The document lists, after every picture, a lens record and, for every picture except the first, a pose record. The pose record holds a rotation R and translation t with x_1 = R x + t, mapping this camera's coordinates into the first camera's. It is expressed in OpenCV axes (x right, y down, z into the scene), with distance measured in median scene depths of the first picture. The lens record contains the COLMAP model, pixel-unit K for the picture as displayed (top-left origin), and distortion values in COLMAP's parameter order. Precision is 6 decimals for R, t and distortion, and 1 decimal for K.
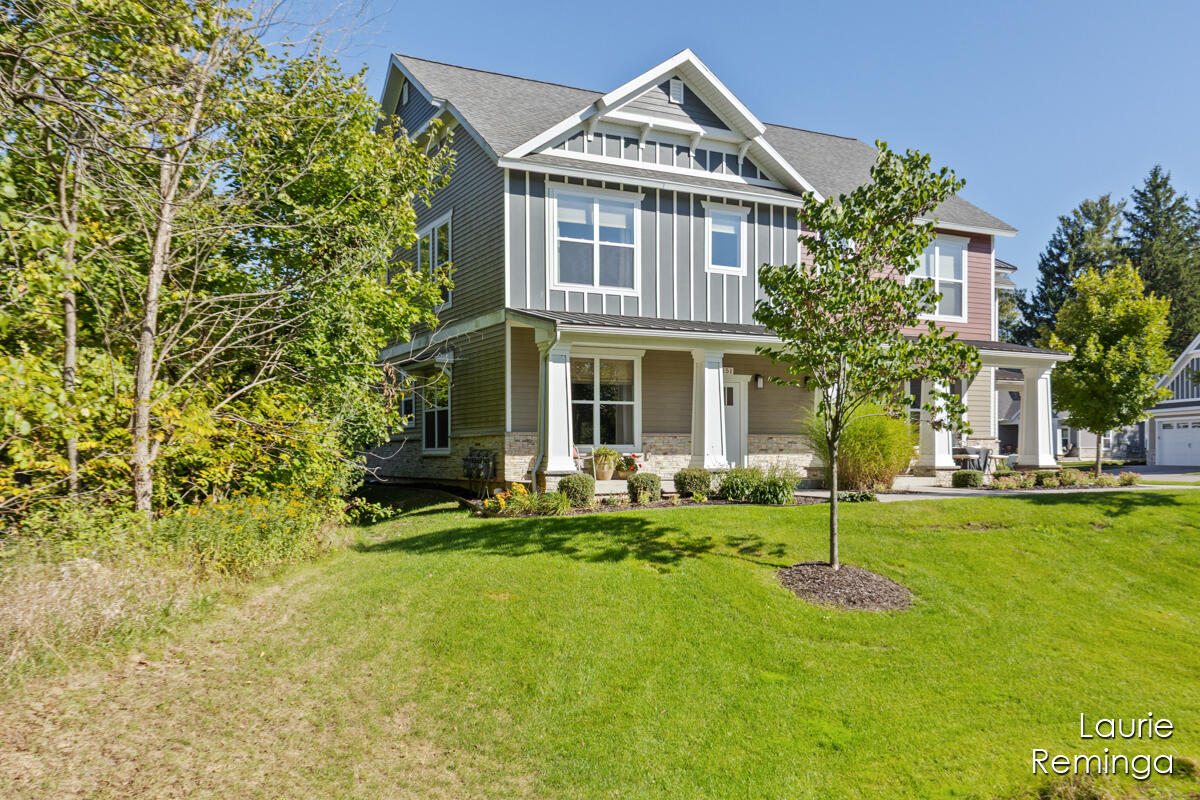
lens RADIAL K [[1021.4, 0, 615.3], [0, 1021.4, 457.5], [0, 0, 1]] dist [-0.011159, 0.005640]
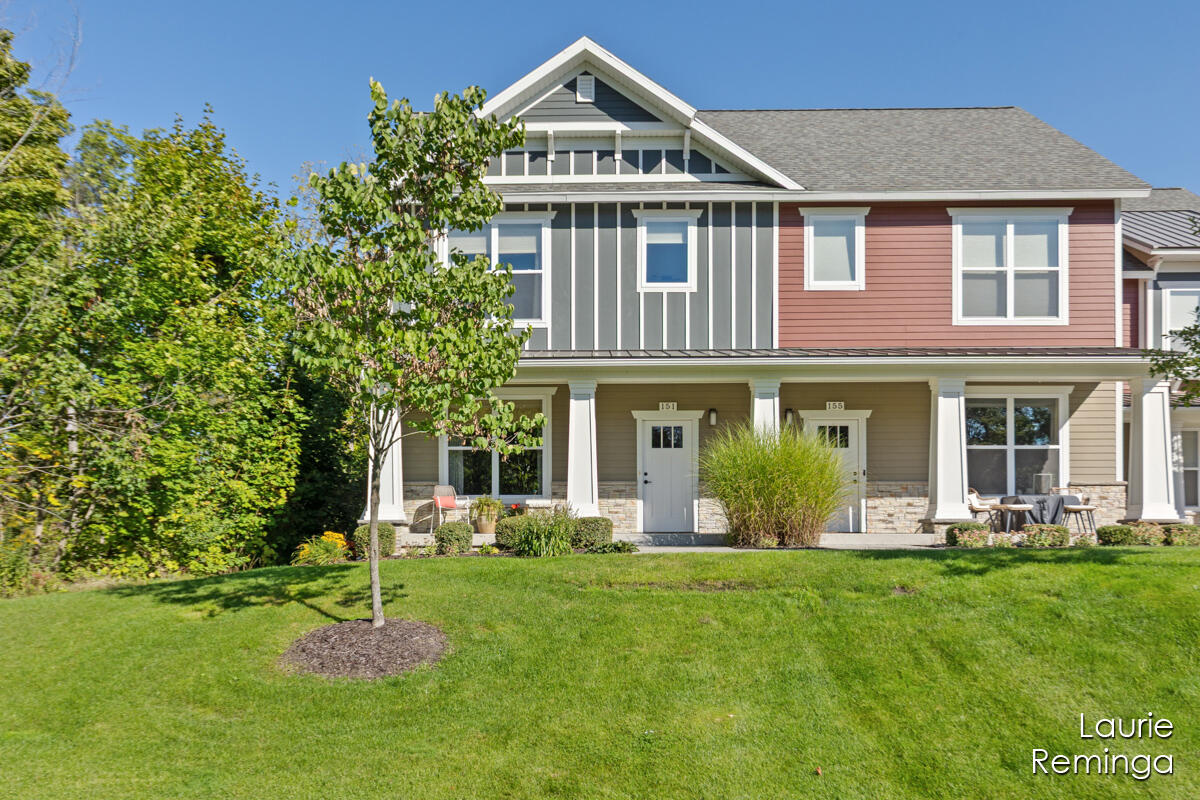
lens RADIAL K [[1021.4, 0, 587.7], [0, 1021.4, 504.2], [0, 0, 1]] dist [-0.011159, 0.005640]
pose [[0.866578, 0.002886, -0.499034, 0.481005], [-0.005133, 0.999982, -0.003131, -0.000861], [0.499015, 0.005275, 0.866577, 0.239214]]
